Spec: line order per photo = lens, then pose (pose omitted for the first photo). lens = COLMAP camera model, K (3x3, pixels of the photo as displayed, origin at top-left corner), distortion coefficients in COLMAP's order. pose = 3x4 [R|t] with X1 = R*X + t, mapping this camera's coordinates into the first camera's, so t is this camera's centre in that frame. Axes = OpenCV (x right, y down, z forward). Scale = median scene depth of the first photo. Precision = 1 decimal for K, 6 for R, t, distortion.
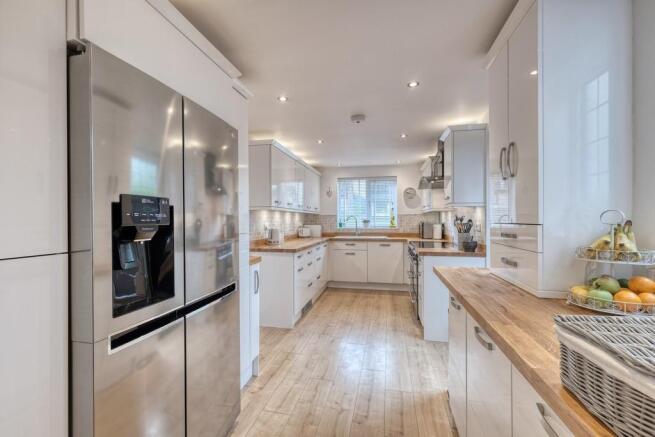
lens RADIAL K [[285.1, 0, 327.5], [0, 285.1, 218.5], [0, 0, 1]] dist [0.000257, 0.000008]
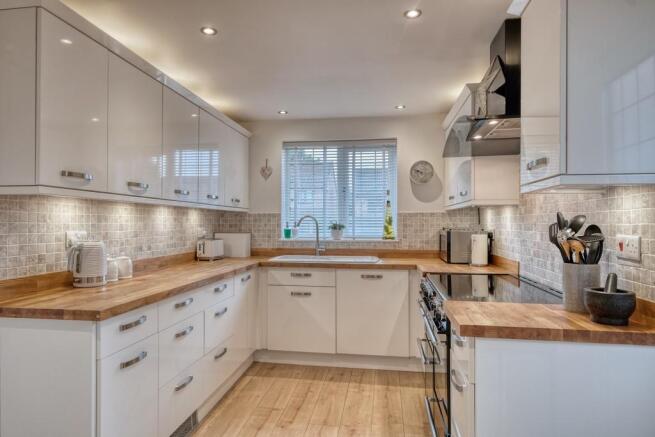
lens RADIAL K [[399.1, 0, 327.5], [0, 399.1, 218.5], [0, 0, 1]] dist [0.000109, -0.000124]
pose [[0.997937, 0.005487, 0.063969, 0.080547], [-0.005072, 0.999965, -0.006642, -0.000210], [-0.064003, 0.006304, 0.997930, 0.319675]]
